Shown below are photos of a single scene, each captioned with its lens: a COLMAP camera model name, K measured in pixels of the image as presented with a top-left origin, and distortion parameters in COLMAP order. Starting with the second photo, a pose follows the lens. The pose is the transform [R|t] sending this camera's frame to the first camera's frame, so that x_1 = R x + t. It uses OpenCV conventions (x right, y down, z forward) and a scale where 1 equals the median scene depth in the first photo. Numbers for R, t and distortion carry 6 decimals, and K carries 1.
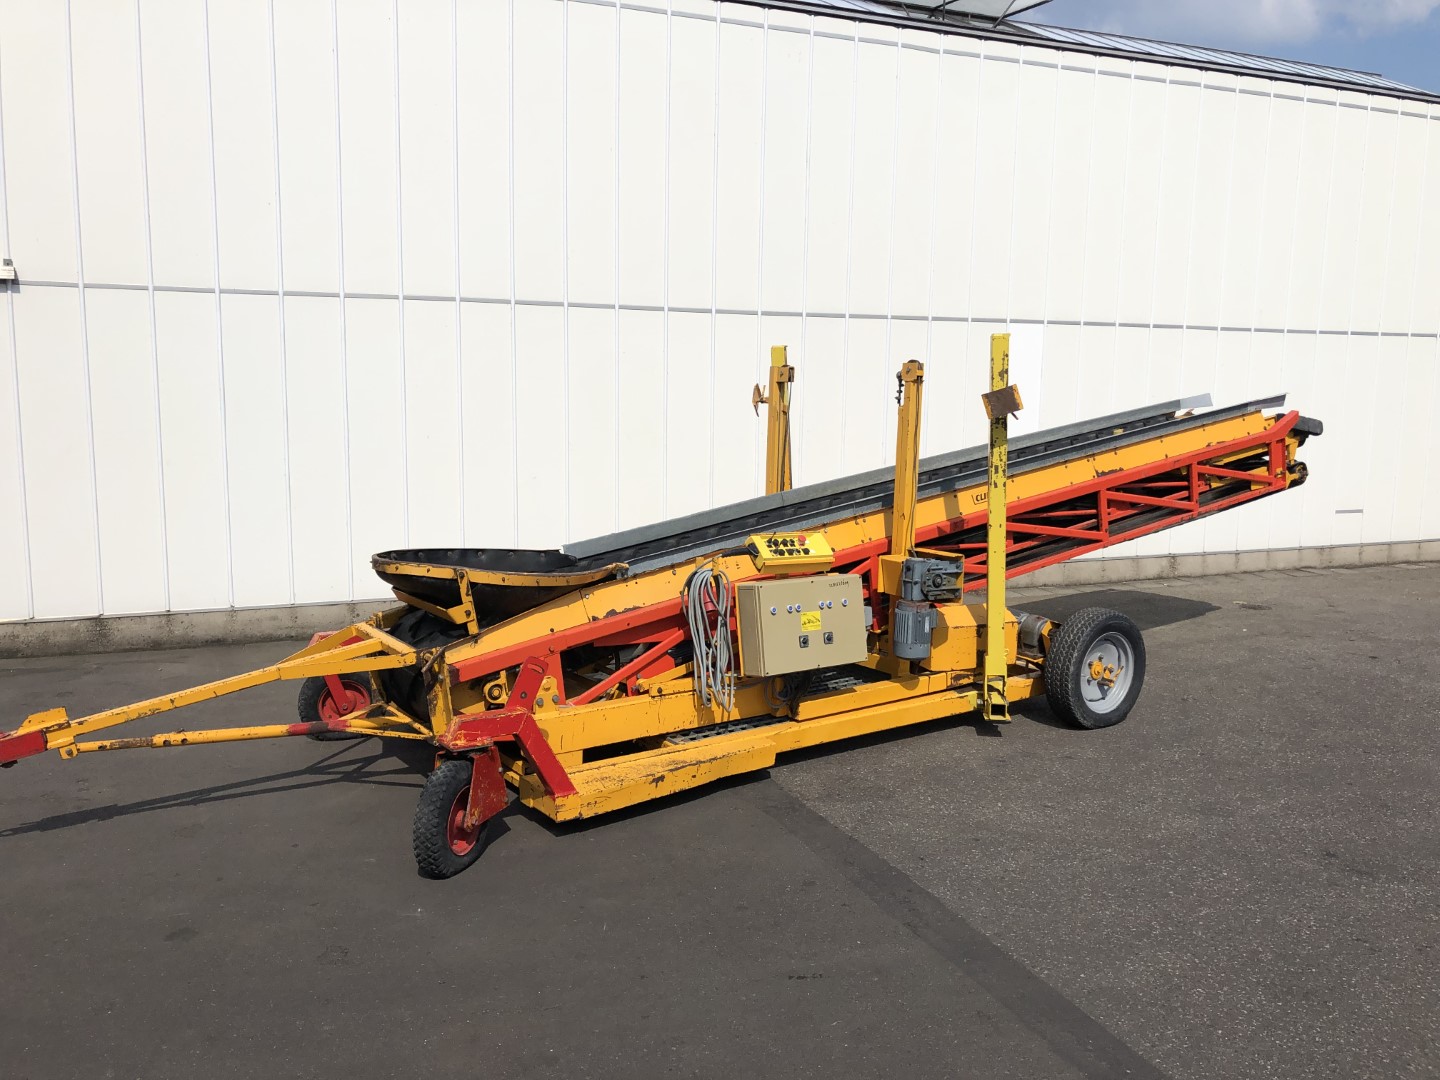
lens RADIAL K [[1189.9, 0, 723.0], [0, 1189.9, 524.5], [0, 0, 1]] dist [0.012706, 0.010702]
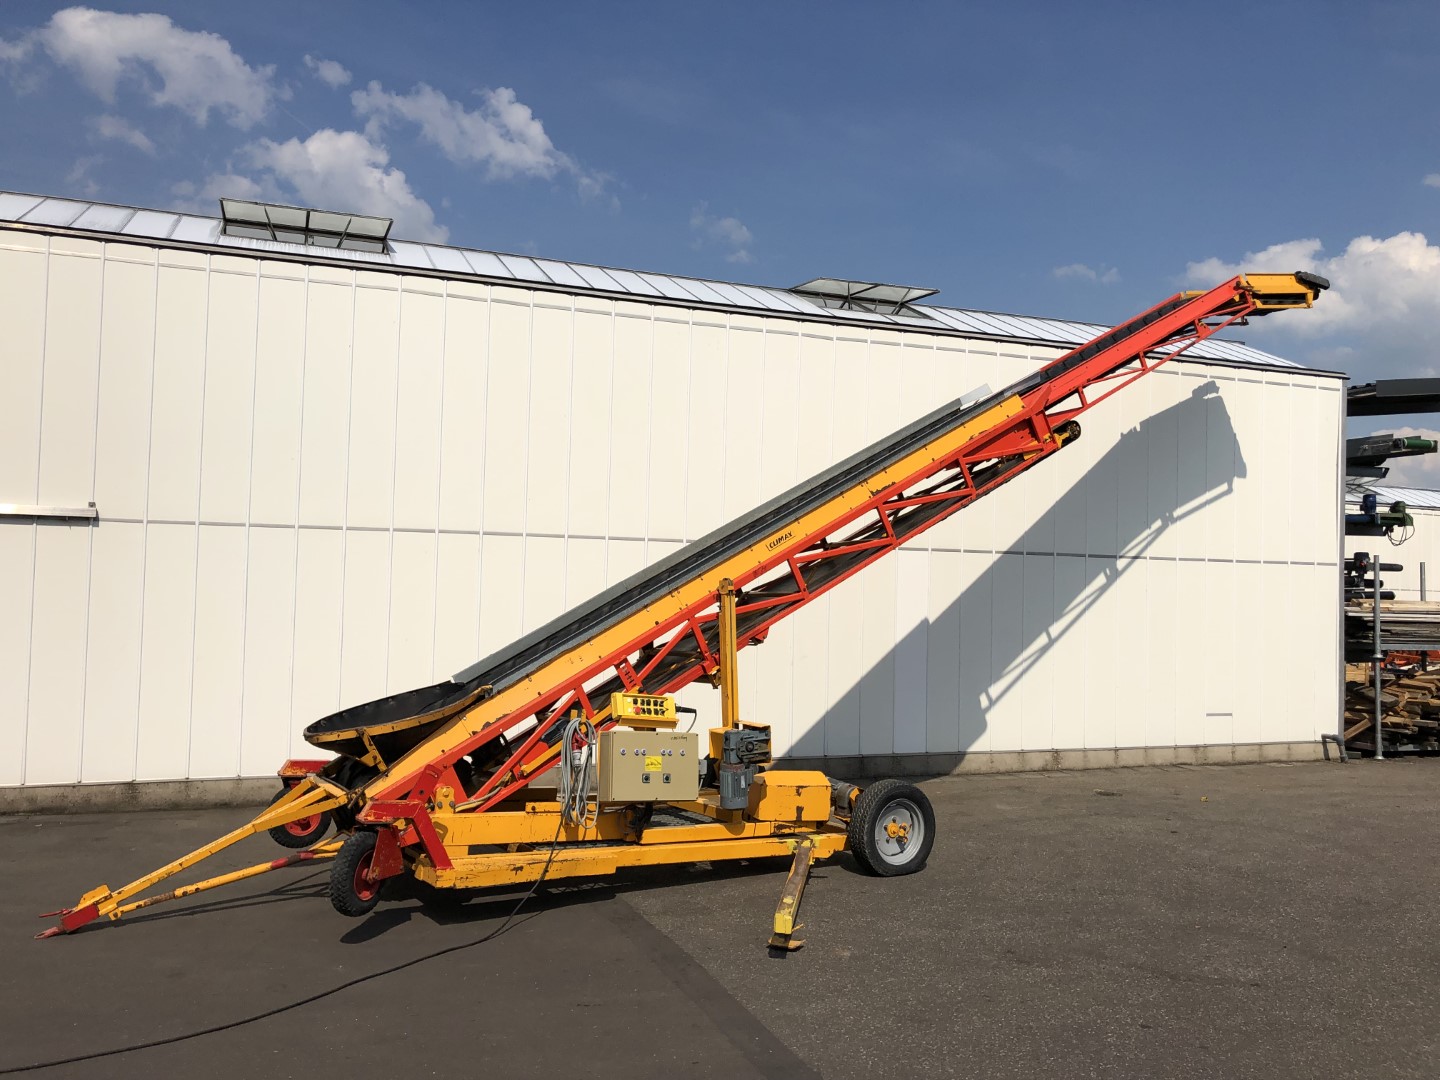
lens RADIAL K [[1189.9, 0, 723.0], [0, 1189.9, 524.5], [0, 0, 1]] dist [0.012706, 0.010702]
pose [[0.999520, 0.006814, -0.030231, 0.136599], [-0.011982, 0.984633, -0.174225, 0.023637], [0.028579, 0.174503, 0.984242, -0.269925]]
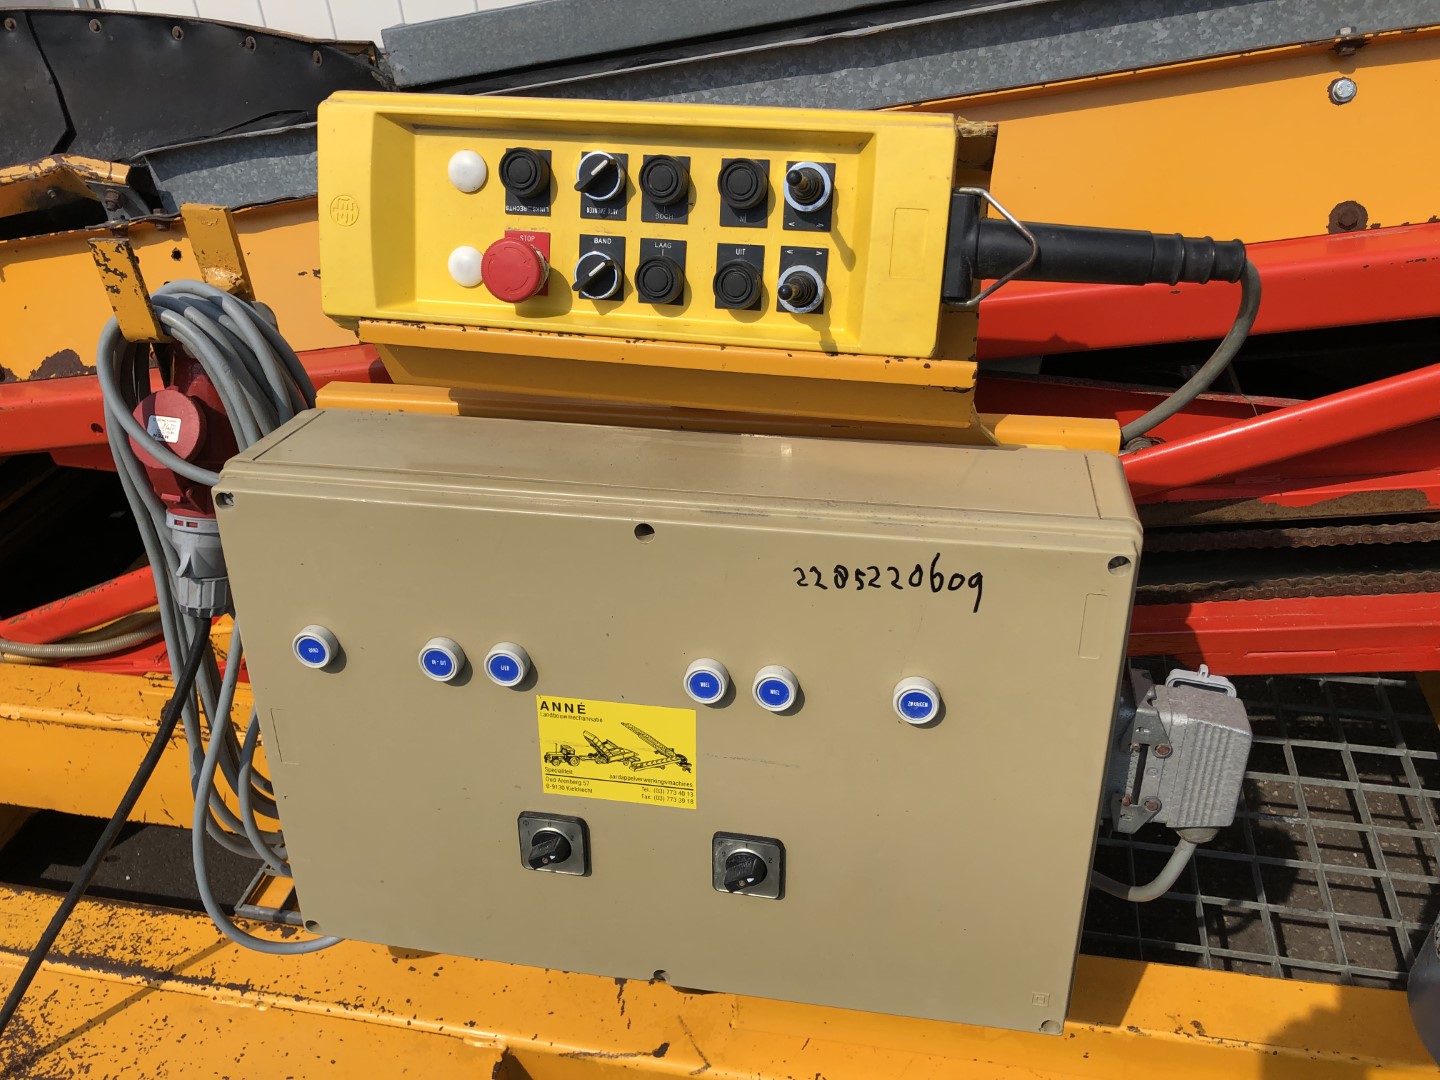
lens RADIAL K [[1172.7, 0, 720.0], [0, 1172.7, 540.0], [0, 0, 1]] dist [0.007121, 0.005520]
pose [[0.687042, 0.368917, -0.625998, 0.122285], [-0.020090, 0.870838, 0.491159, -0.025807], [0.726340, -0.324871, 0.605714, 0.665859]]
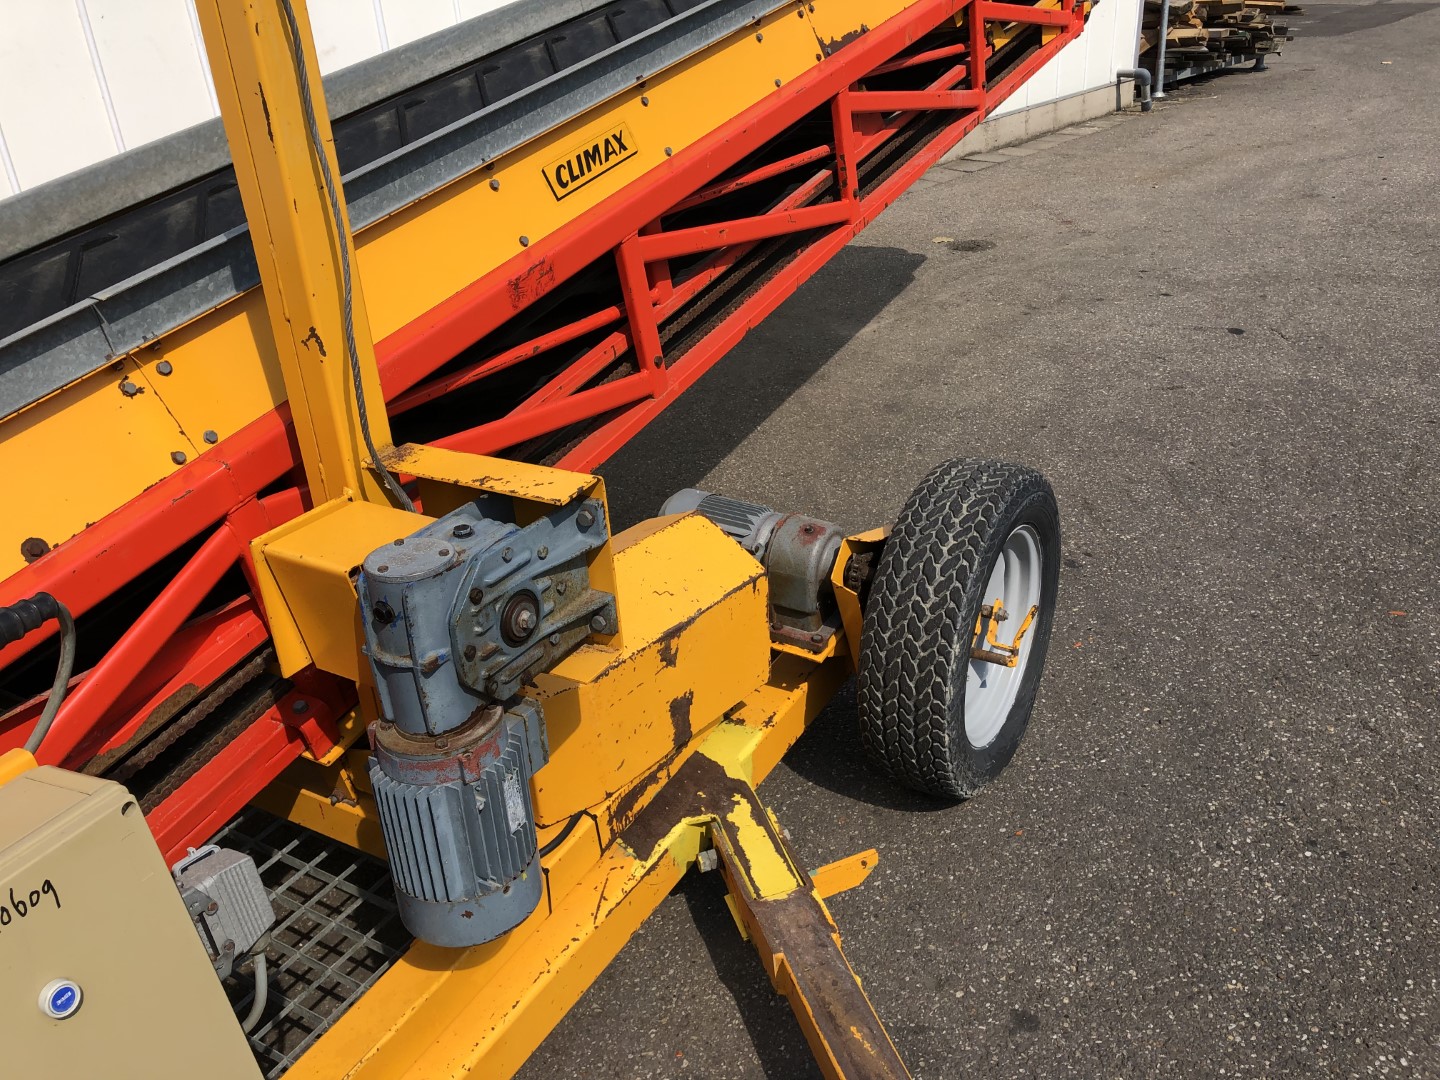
lens RADIAL K [[1172.7, 0, 720.0], [0, 1172.7, 540.0], [0, 0, 1]] dist [0.007121, 0.005520]
pose [[0.908986, -0.256255, 0.328752, 0.116099], [0.129086, 0.922988, 0.362532, -0.037887], [-0.396335, -0.287100, 0.872062, 0.634032]]
